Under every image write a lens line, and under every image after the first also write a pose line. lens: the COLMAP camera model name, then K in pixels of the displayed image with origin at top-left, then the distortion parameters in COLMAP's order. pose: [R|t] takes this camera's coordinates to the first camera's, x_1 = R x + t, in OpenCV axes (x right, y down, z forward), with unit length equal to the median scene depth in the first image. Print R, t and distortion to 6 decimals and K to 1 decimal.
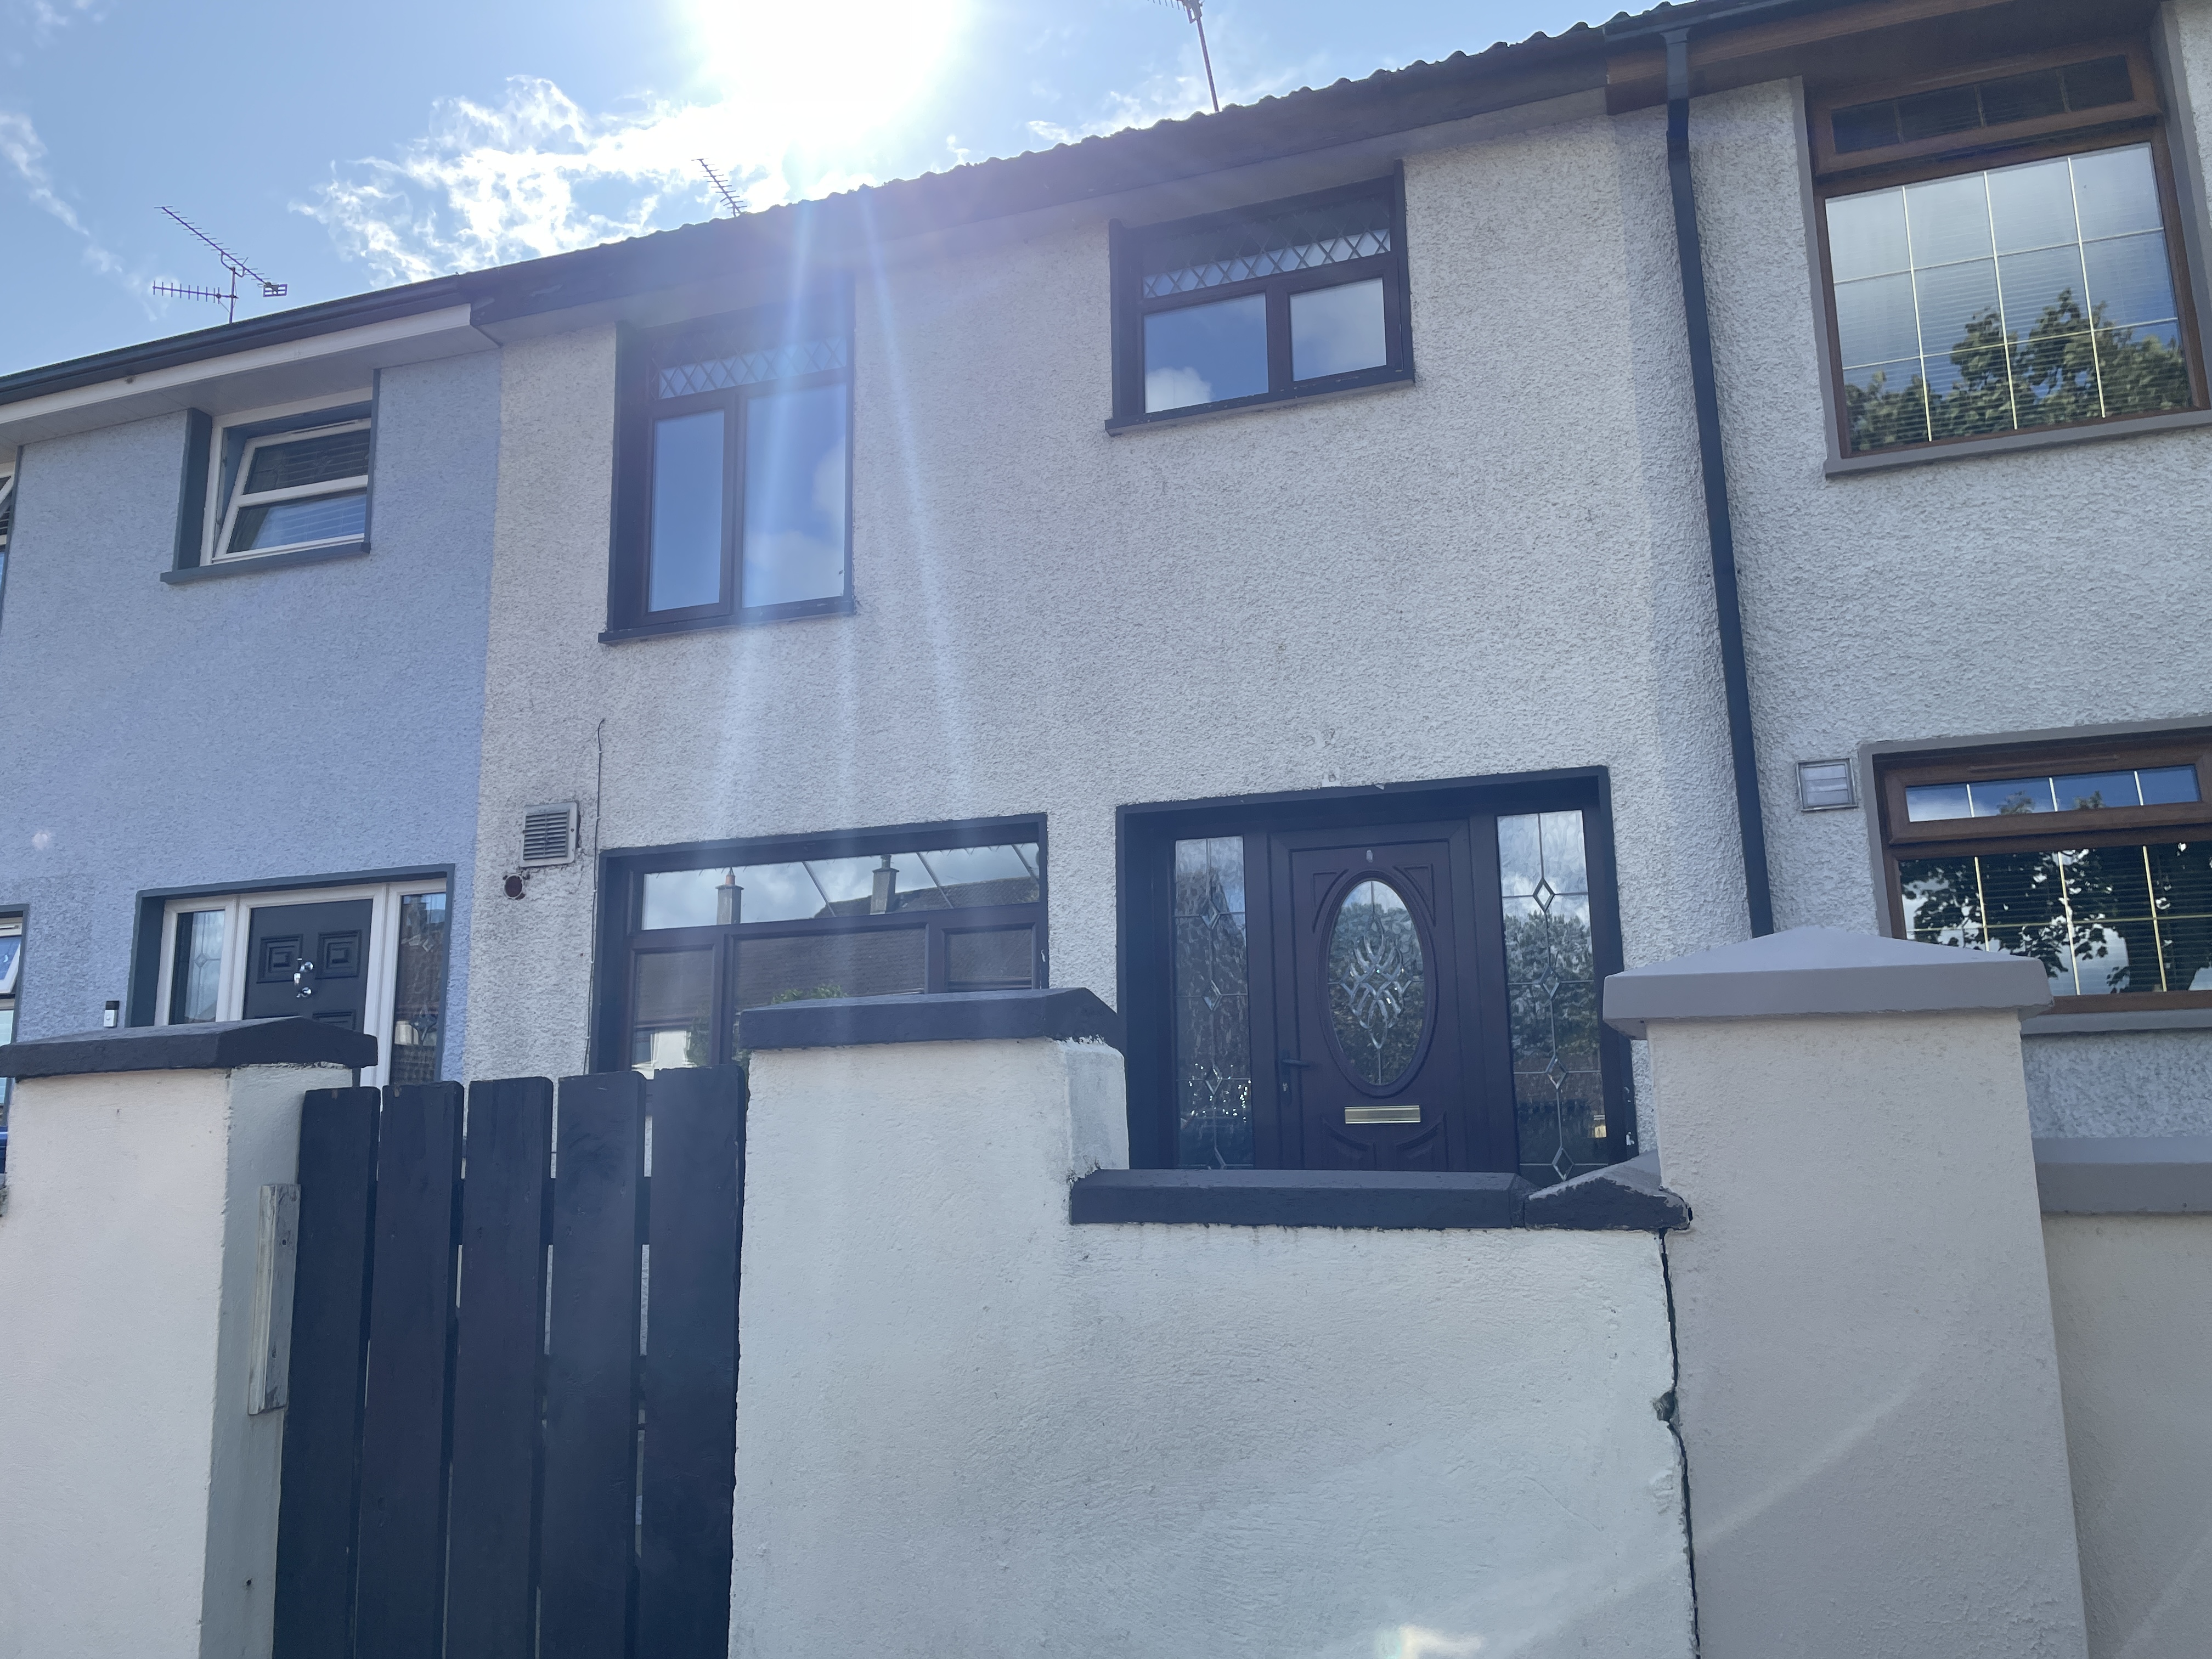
lens RADIAL K [[1664.3, 0, 1107.3], [0, 1664.3, 814.6], [0, 0, 1]] dist [0.070281, -0.090306]
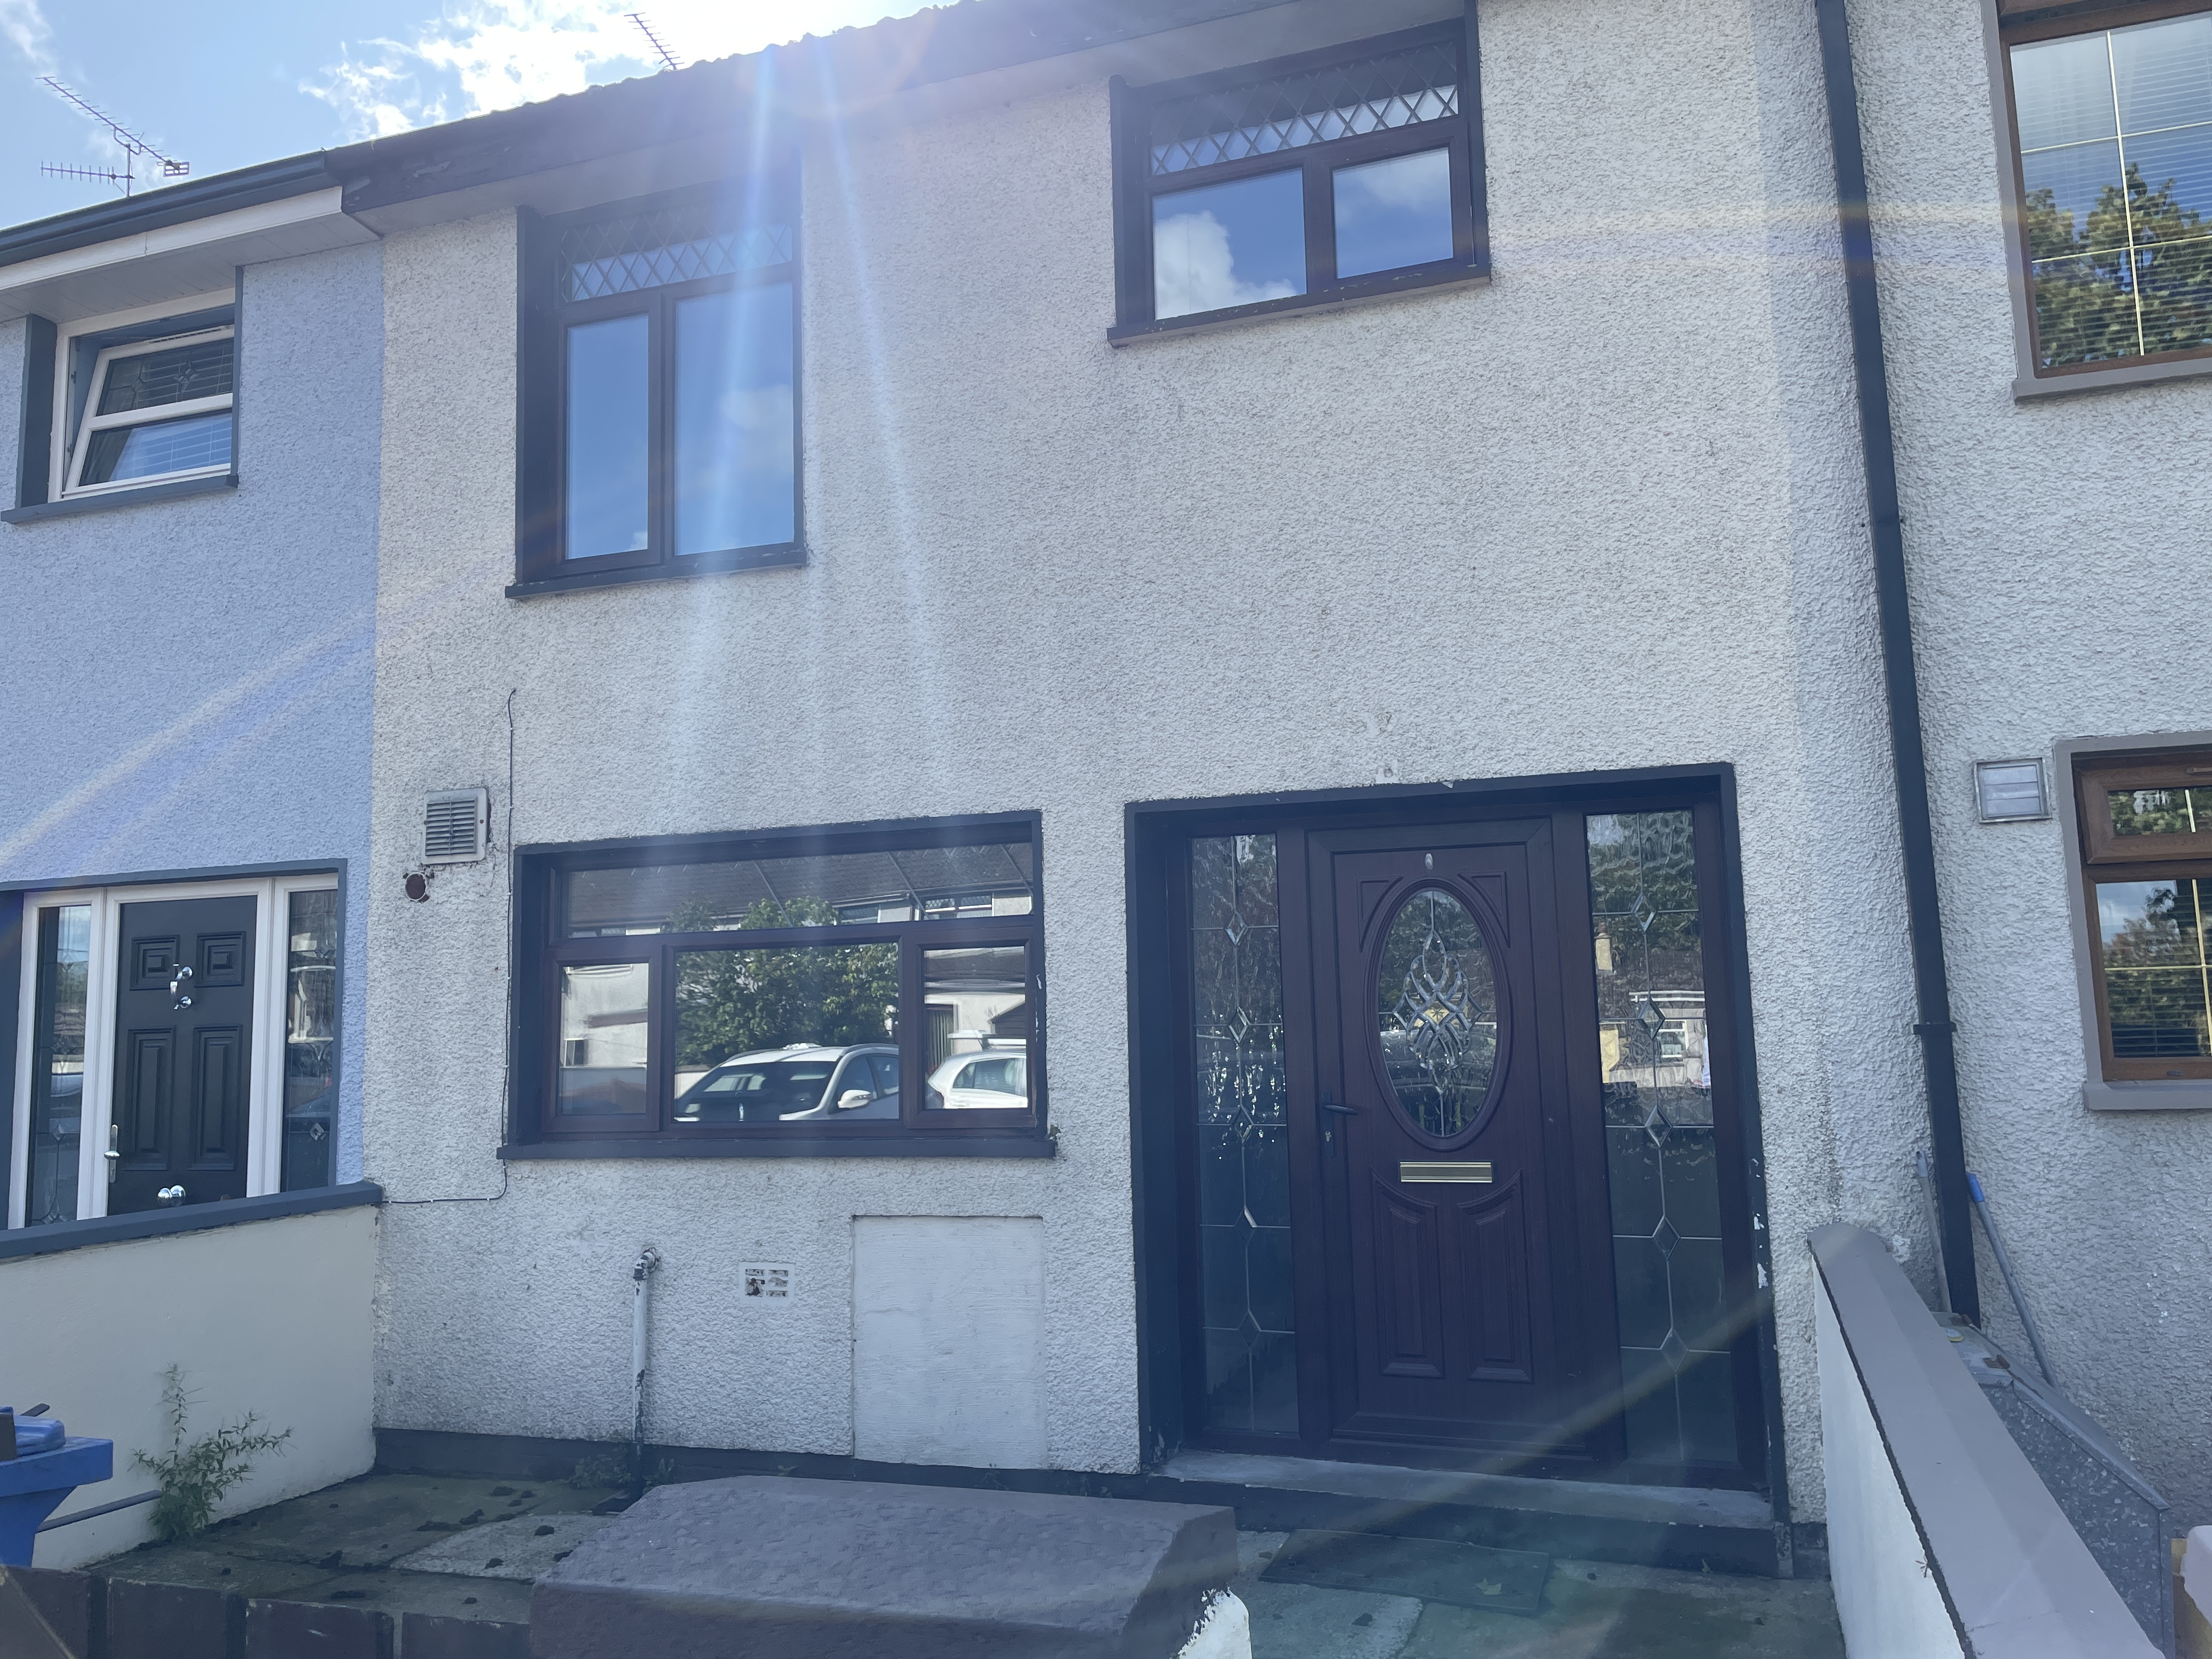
lens RADIAL K [[1664.3, 0, 1094.2], [0, 1664.3, 825.3], [0, 0, 1]] dist [0.070281, -0.090306]
pose [[0.999959, -0.007872, 0.004546, -0.014034], [0.007517, 0.997265, 0.073521, -0.055535], [-0.005112, -0.073484, 0.997283, 0.169507]]
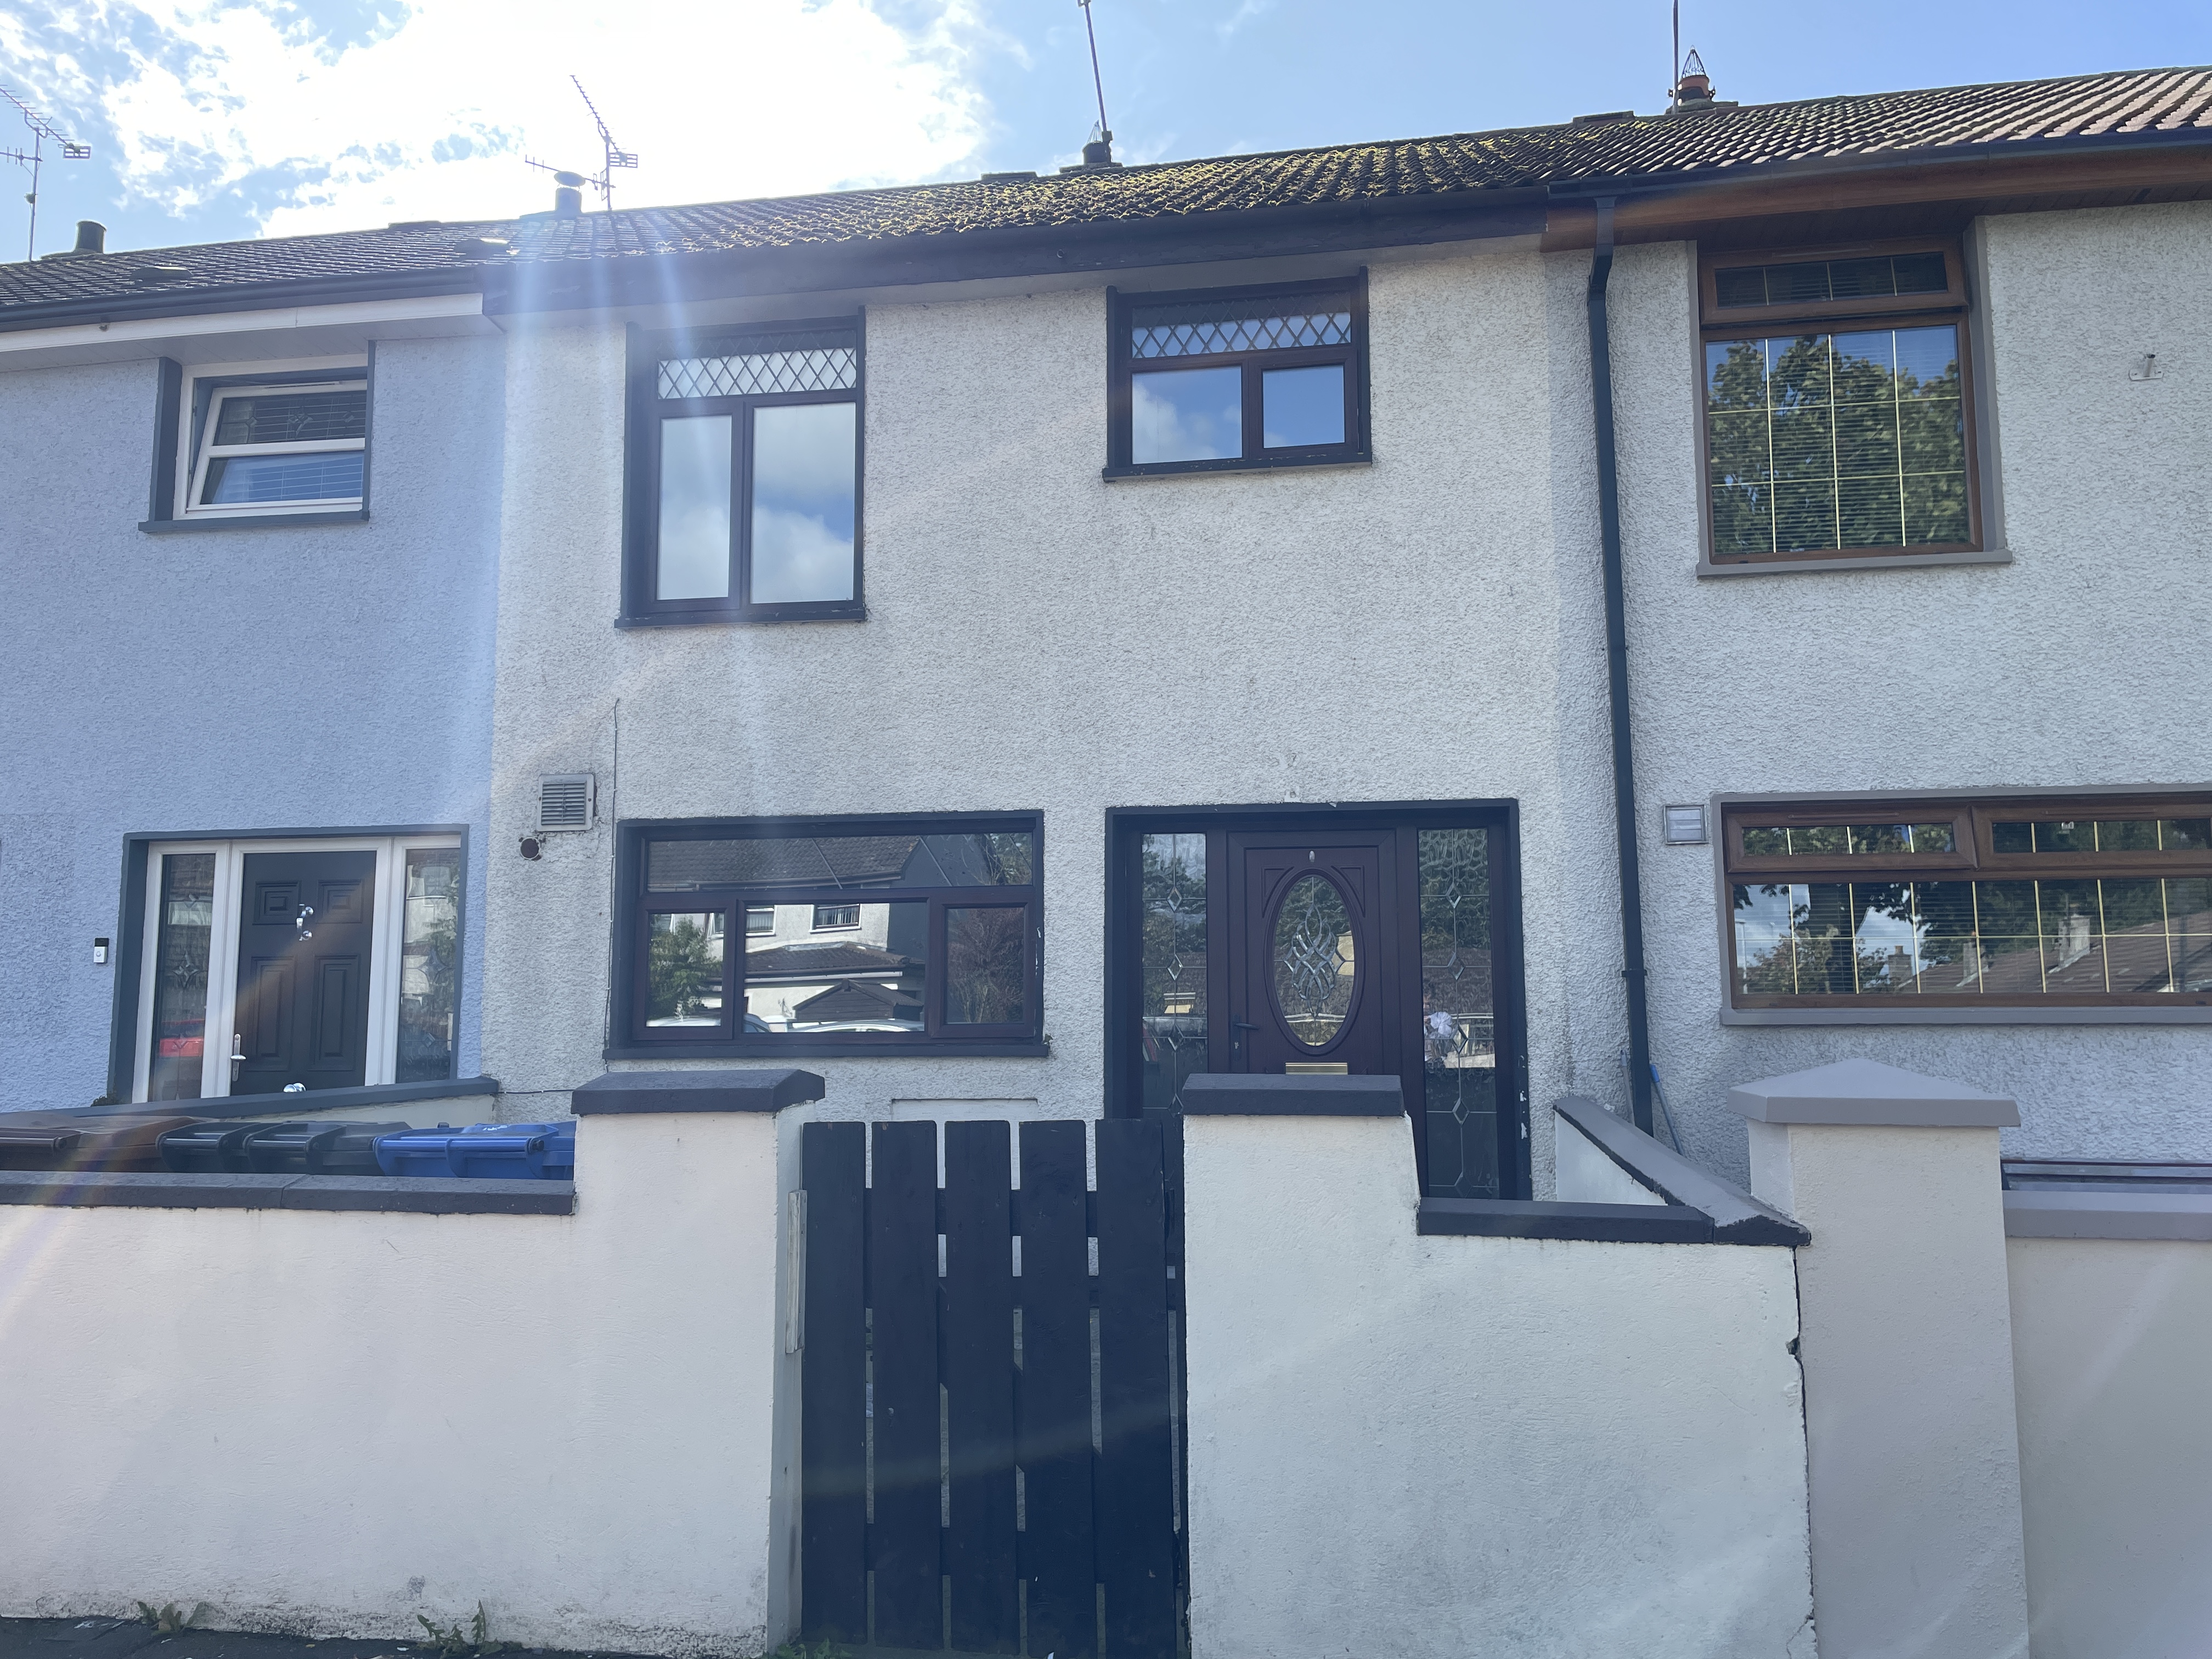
lens RADIAL K [[1664.3, 0, 1107.8], [0, 1664.3, 820.4], [0, 0, 1]] dist [0.070281, -0.090306]
pose [[0.985064, 0.031677, 0.169251, -0.192571], [-0.044335, 0.996452, 0.071541, -0.080558], [-0.166384, -0.077976, 0.982973, -0.156958]]
